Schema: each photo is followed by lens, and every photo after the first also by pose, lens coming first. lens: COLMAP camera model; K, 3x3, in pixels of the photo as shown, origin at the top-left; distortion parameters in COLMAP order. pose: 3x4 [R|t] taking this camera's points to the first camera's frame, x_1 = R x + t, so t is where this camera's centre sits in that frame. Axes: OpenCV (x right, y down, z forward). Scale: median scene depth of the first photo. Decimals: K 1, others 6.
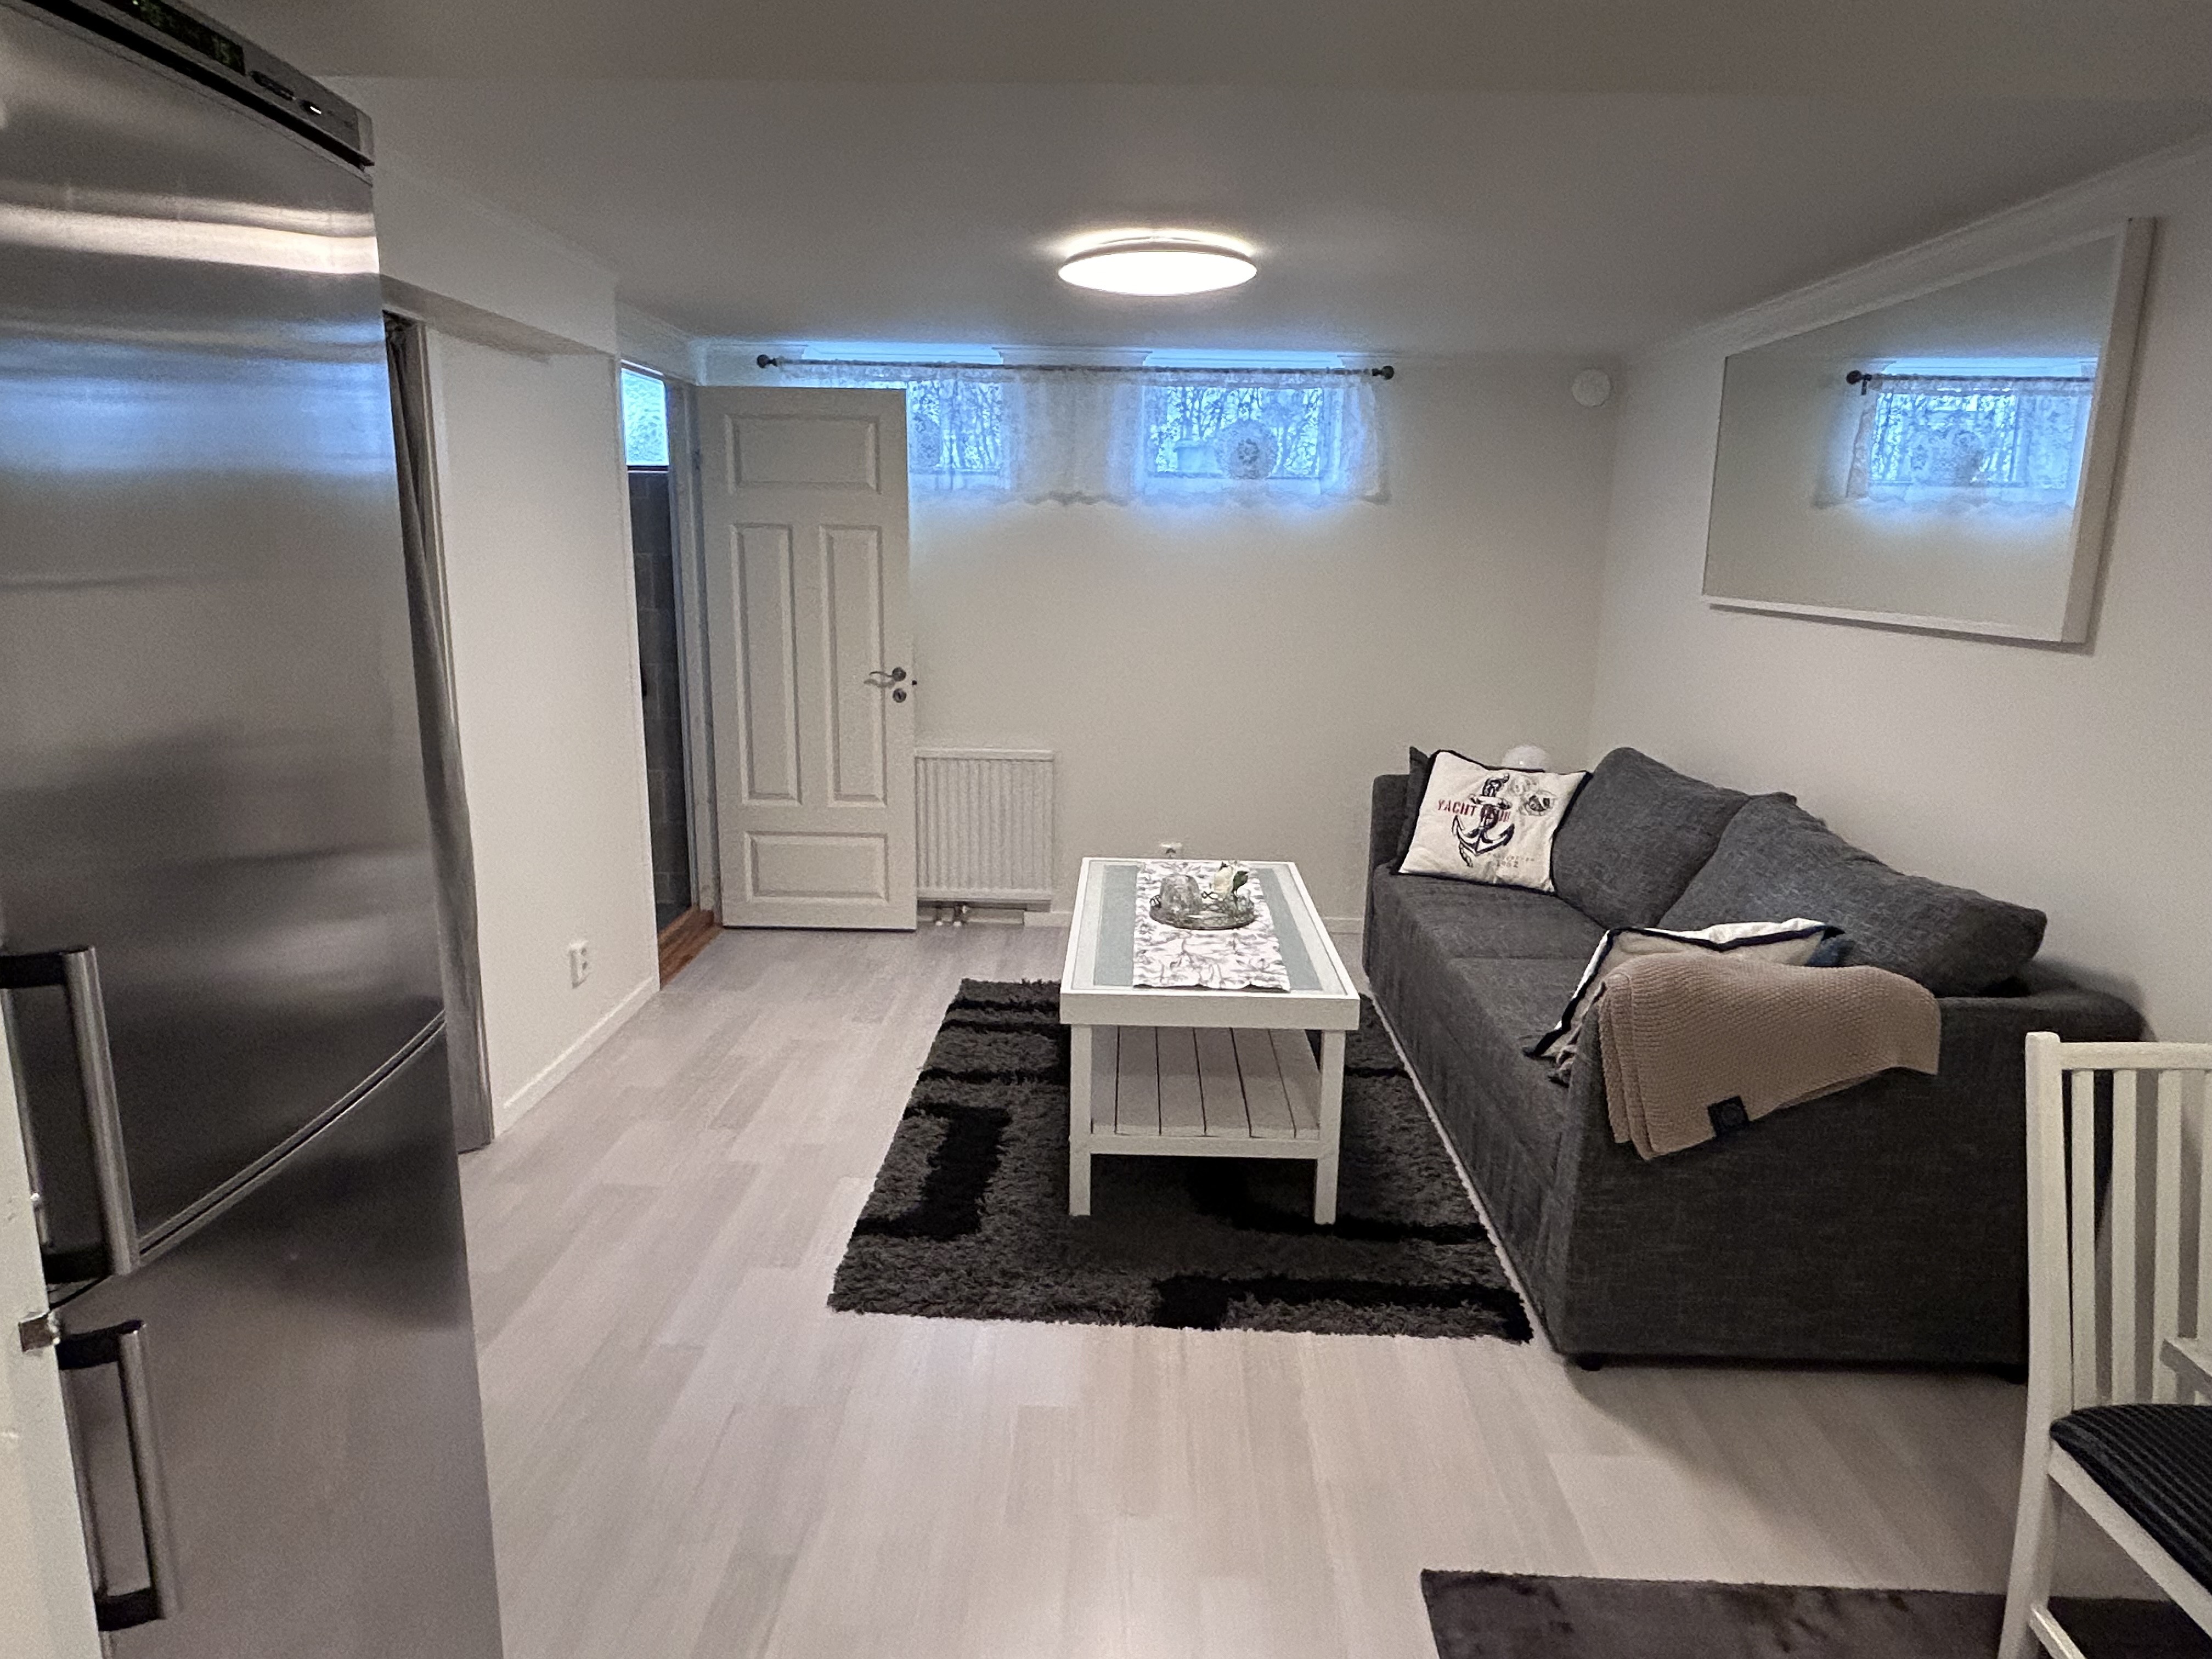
lens RADIAL K [[1354.8, 0, 1115.5], [0, 1354.8, 812.9], [0, 0, 1]] dist [-0.002139, -0.002053]
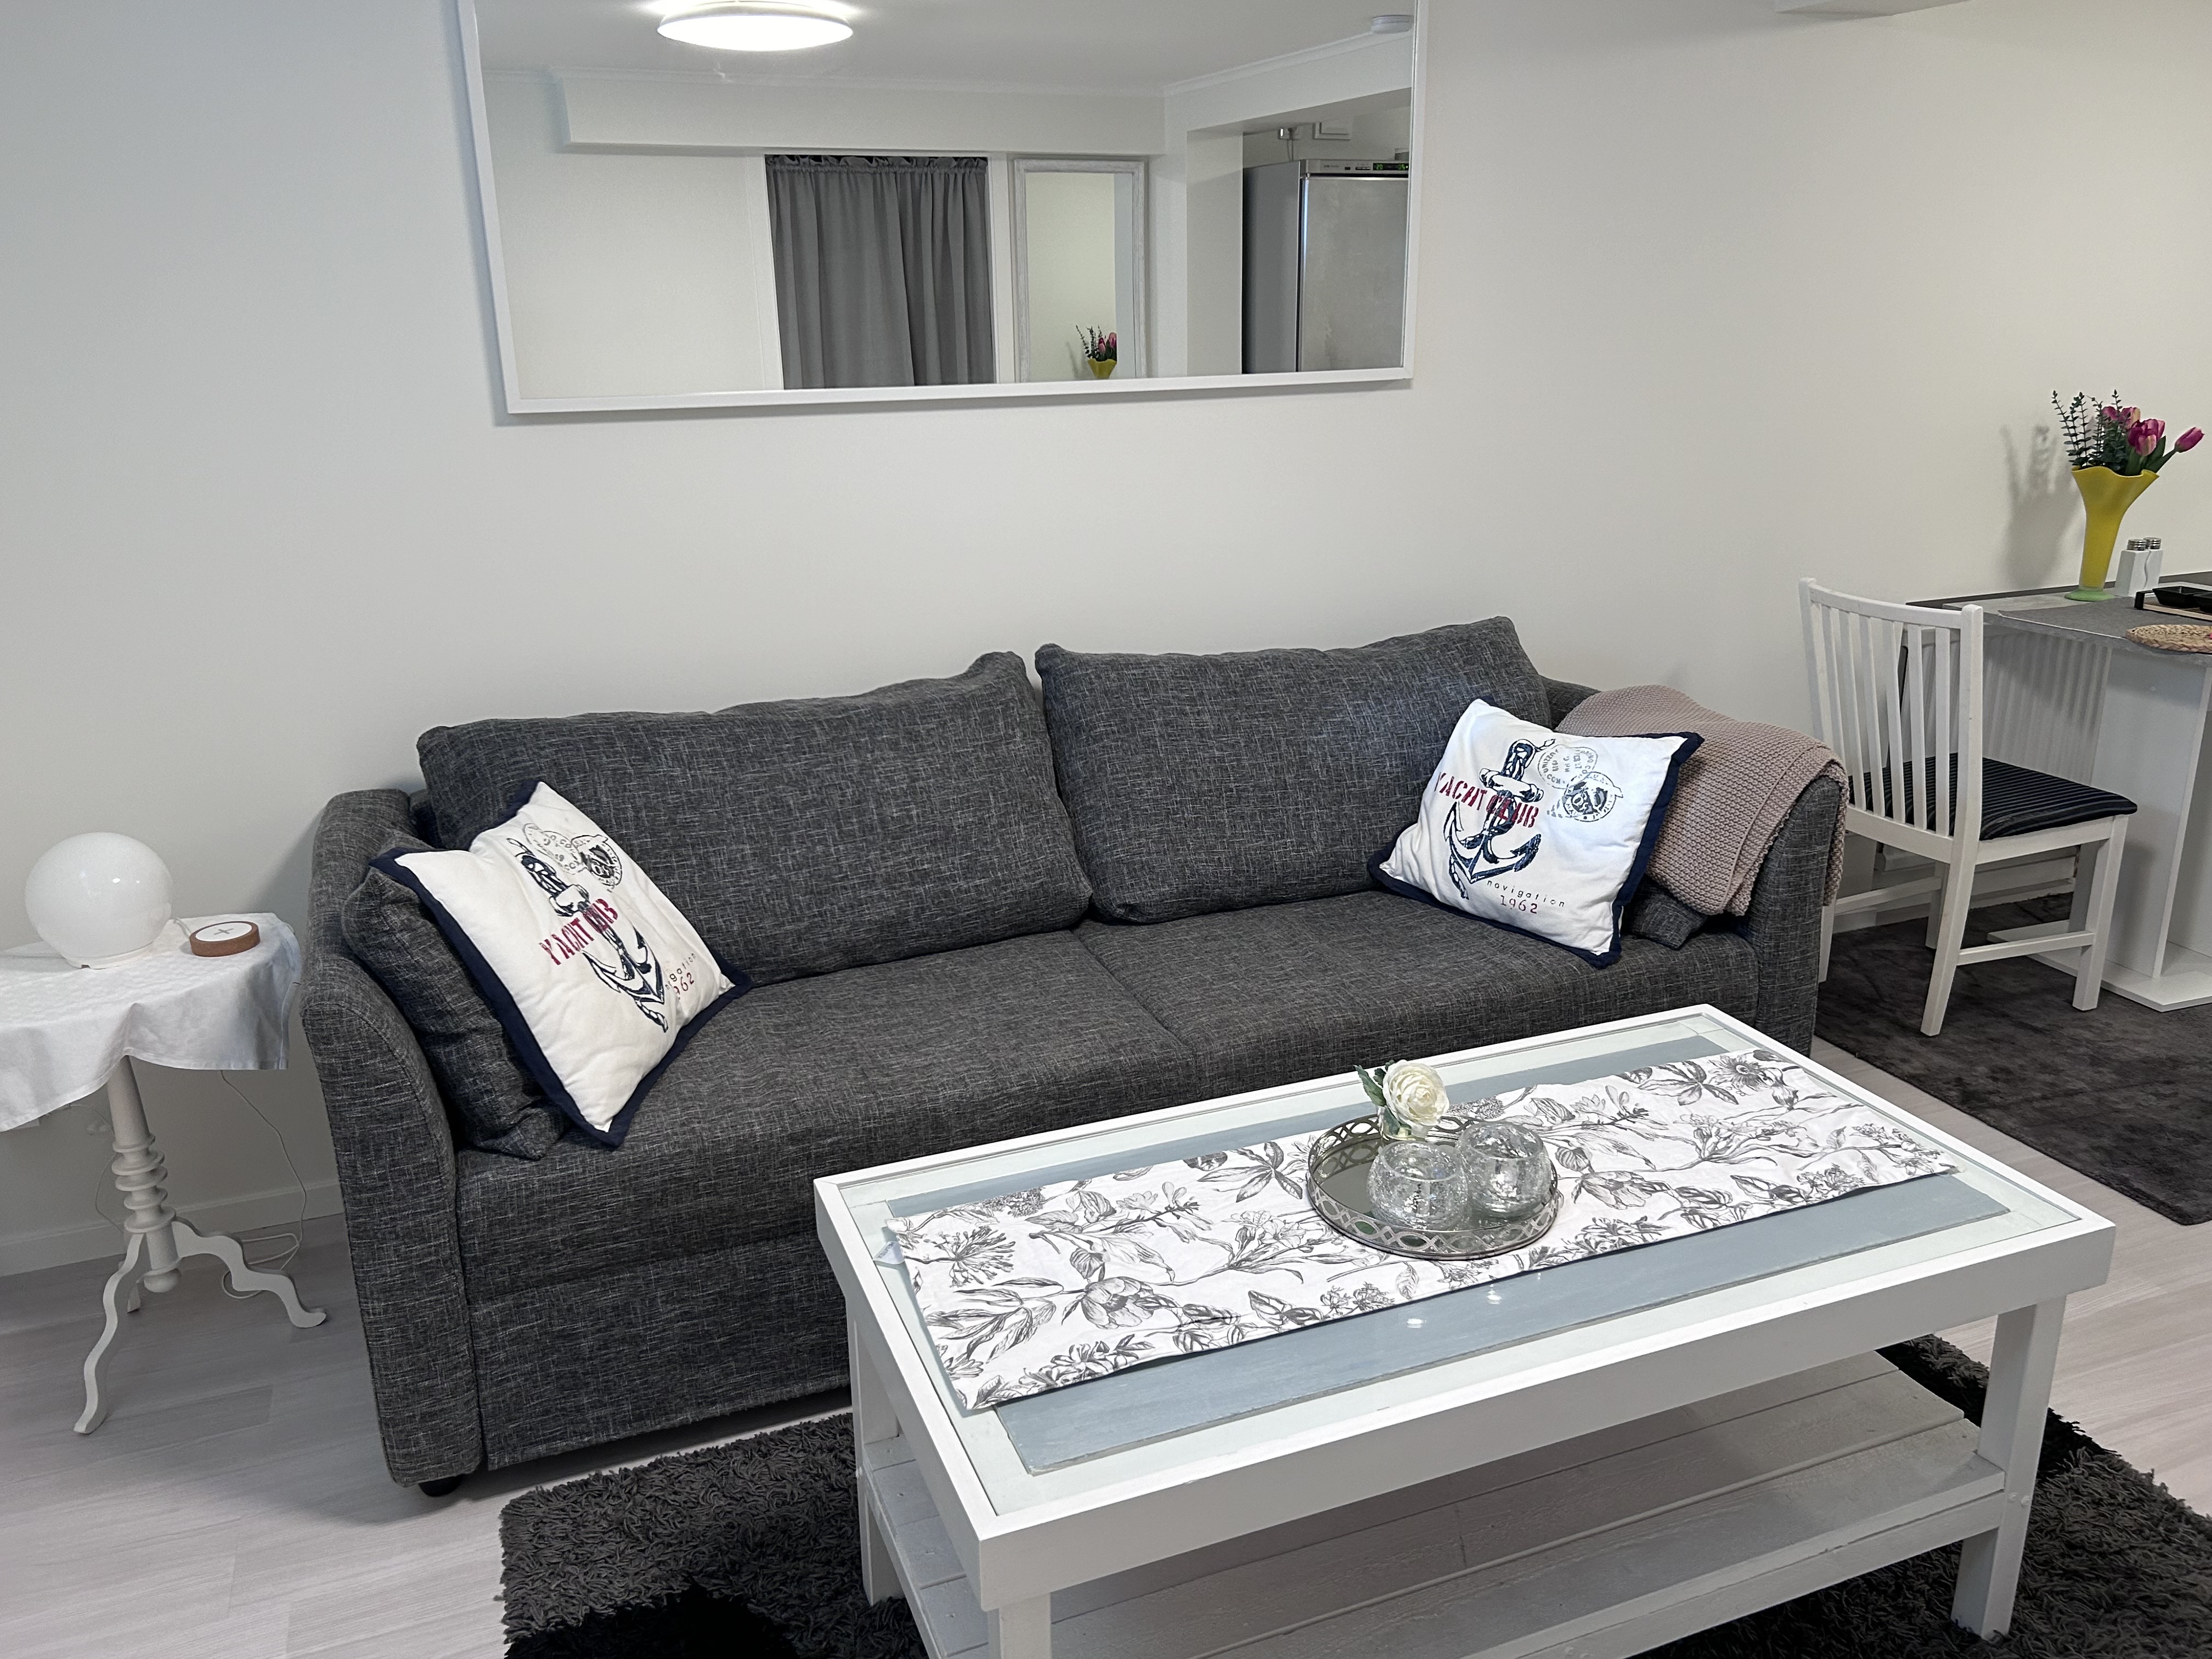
lens RADIAL K [[1713.3, 0, 1106.0], [0, 1713.3, 829.5], [0, 0, 1]] dist [0.115169, -0.244335]
pose [[-0.383186, -0.287518, 0.877783, -0.251123], [0.192213, 0.904694, 0.380241, -0.187582], [-0.903451, 0.314424, -0.291401, 0.884592]]
